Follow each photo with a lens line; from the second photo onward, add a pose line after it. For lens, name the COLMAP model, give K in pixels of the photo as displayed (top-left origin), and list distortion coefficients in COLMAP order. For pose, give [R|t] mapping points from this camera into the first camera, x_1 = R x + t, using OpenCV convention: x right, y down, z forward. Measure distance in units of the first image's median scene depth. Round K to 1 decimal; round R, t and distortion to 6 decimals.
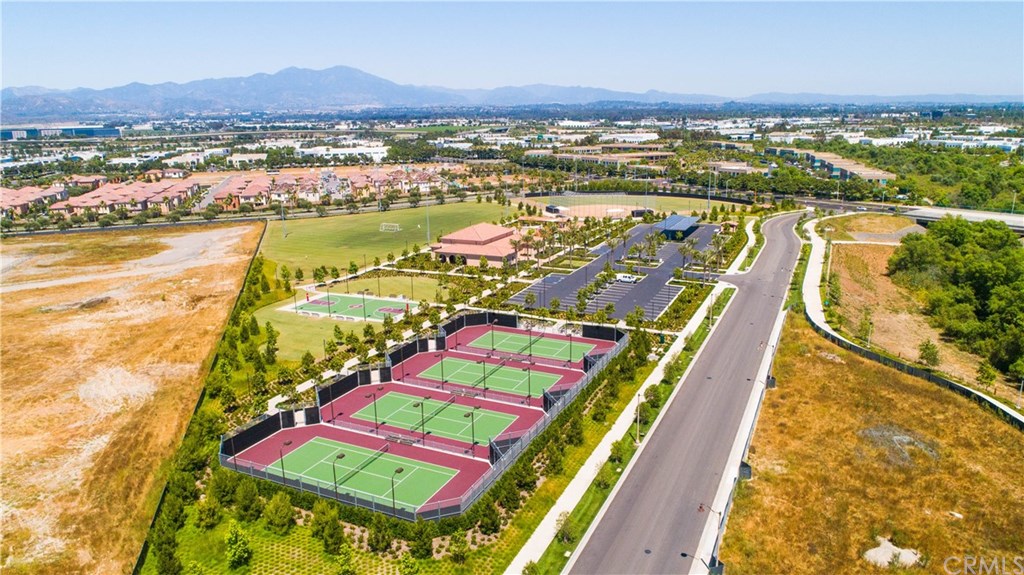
lens RADIAL K [[673.9, 0, 512.0], [0, 673.9, 287.5], [0, 0, 1]] dist [-0.008449, 0.002747]
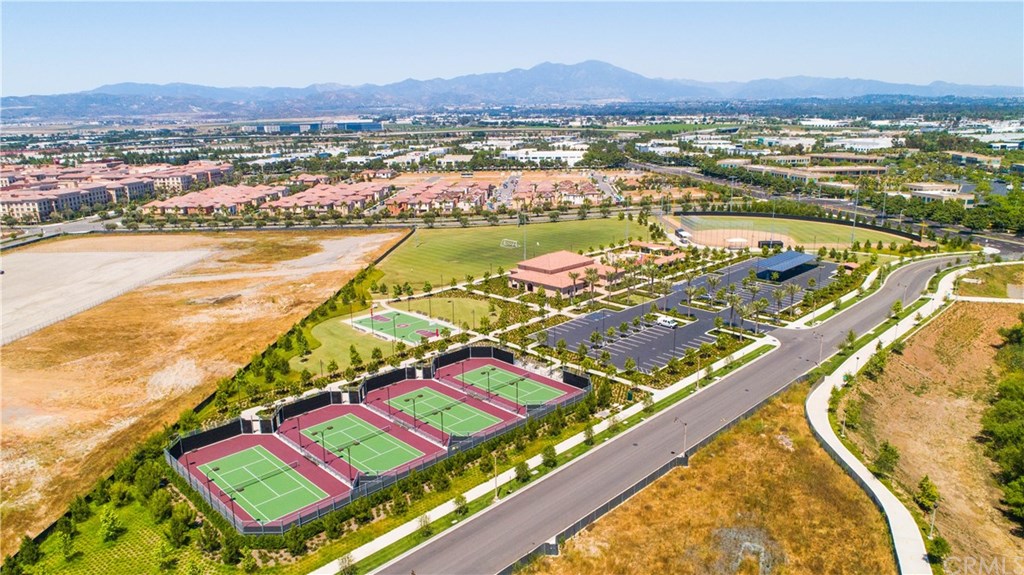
lens RADIAL K [[673.9, 0, 512.0], [0, 673.9, 287.5], [0, 0, 1]] dist [-0.008449, 0.002747]
pose [[0.944554, 0.084283, -0.317356, 0.214678], [-0.082740, 0.996402, 0.018363, -0.052341], [0.317762, 0.008913, 0.948129, -0.005438]]
